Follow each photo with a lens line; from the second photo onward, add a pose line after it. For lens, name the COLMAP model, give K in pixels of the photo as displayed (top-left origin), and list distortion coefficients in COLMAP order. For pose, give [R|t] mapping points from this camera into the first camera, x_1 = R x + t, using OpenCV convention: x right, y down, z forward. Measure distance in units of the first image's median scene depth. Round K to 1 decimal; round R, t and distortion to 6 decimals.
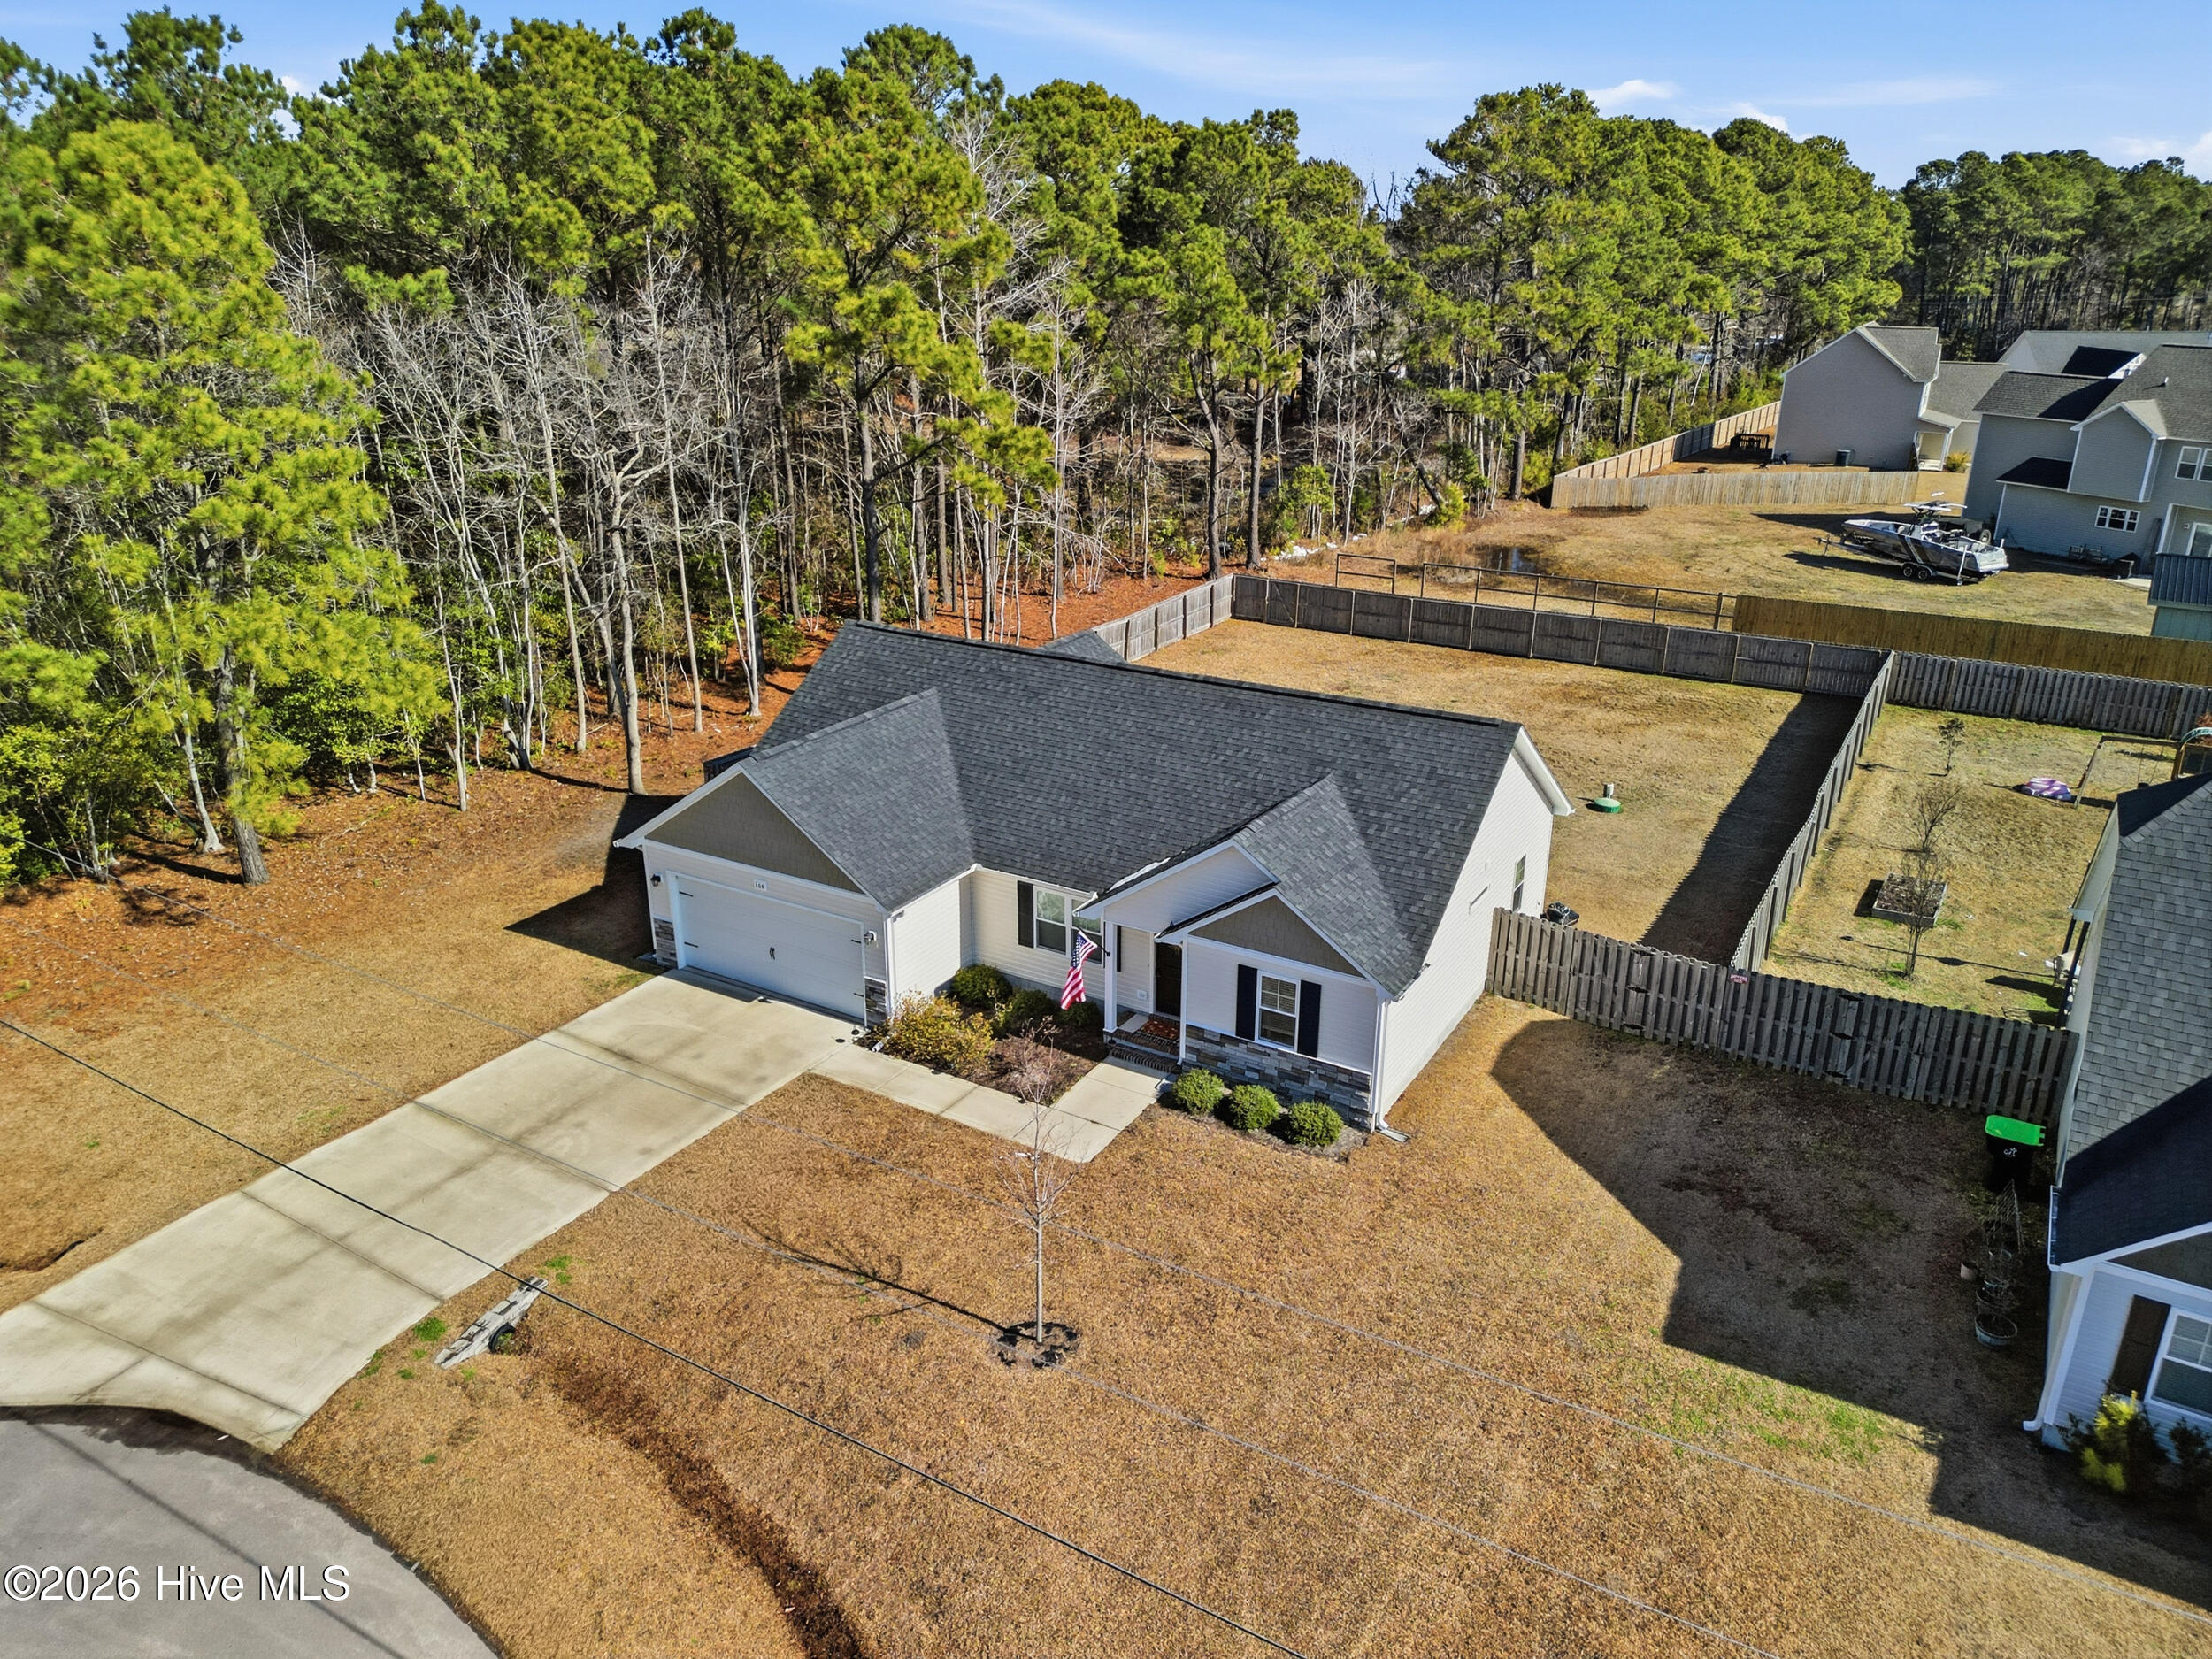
lens RADIAL K [[1600.8, 0, 1106.0], [0, 1600.8, 829.5], [0, 0, 1]] dist [0.040307, -0.002253]
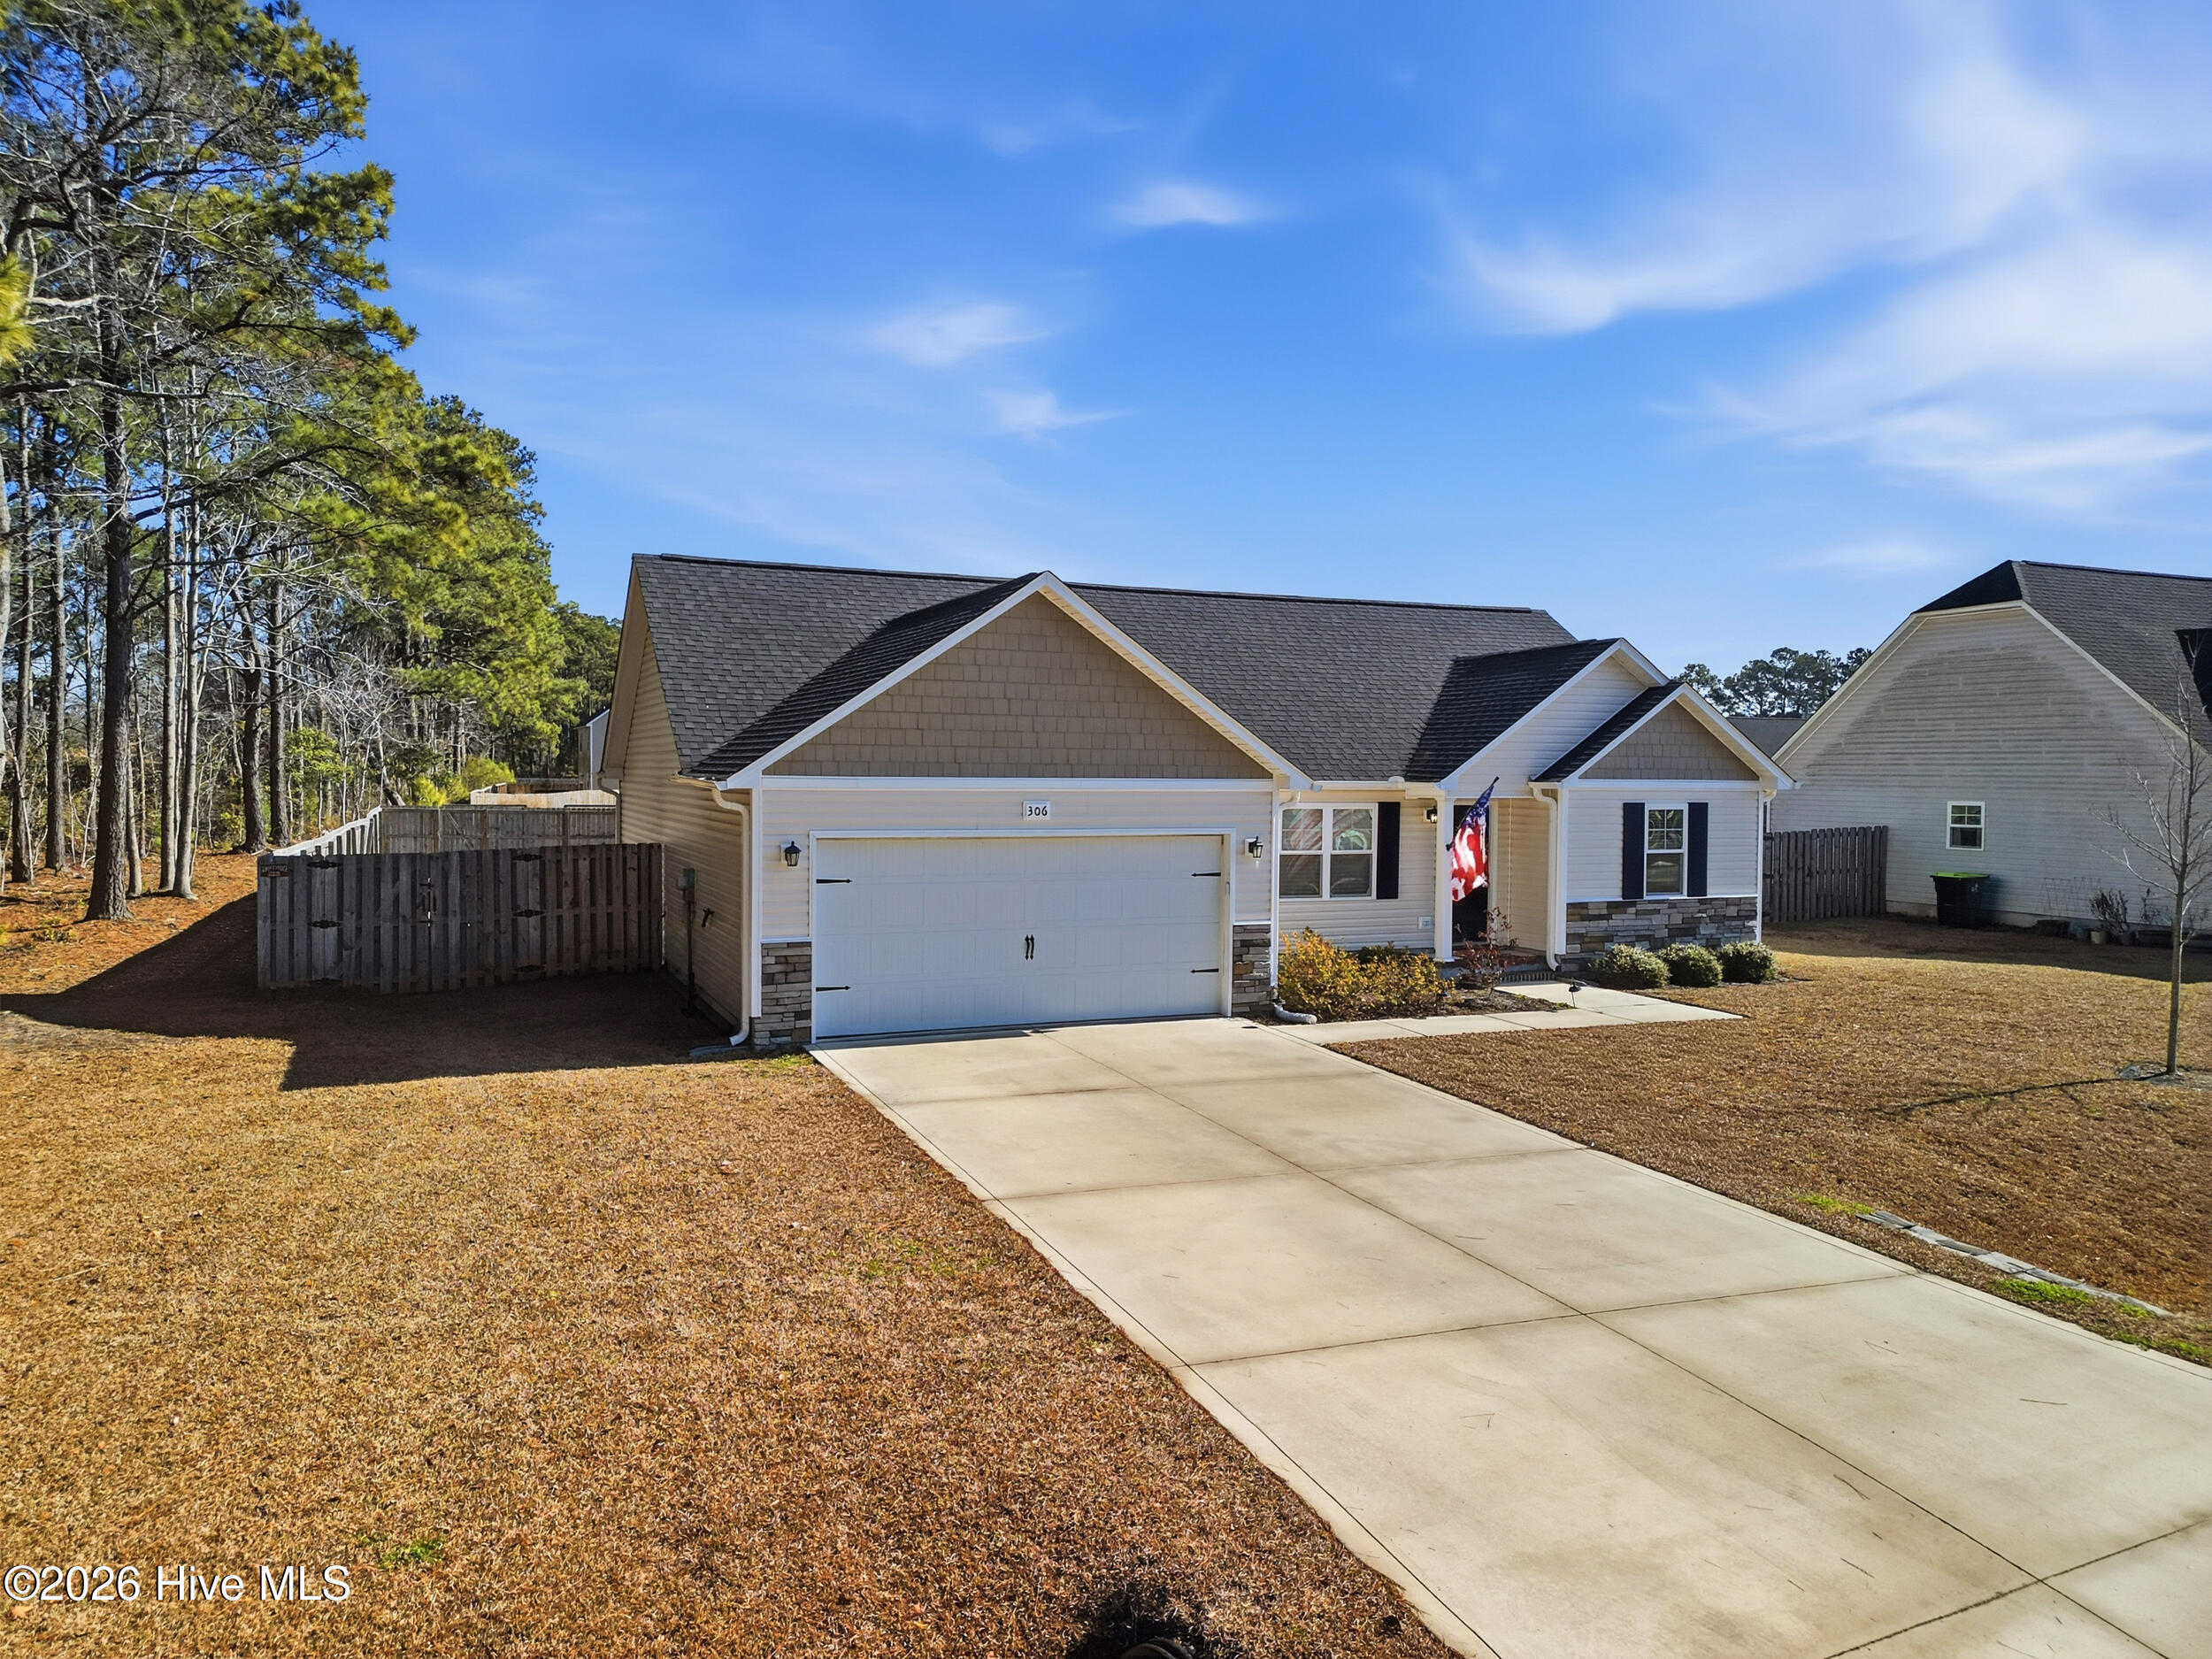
lens RADIAL K [[1600.8, 0, 1106.0], [0, 1600.8, 829.5], [0, 0, 1]] dist [0.040307, -0.002253]
pose [[0.582847, -0.030742, 0.812000, -0.739230], [0.282044, 0.944812, -0.166678, 0.159457], [-0.762063, 0.326167, 0.559352, 0.744021]]
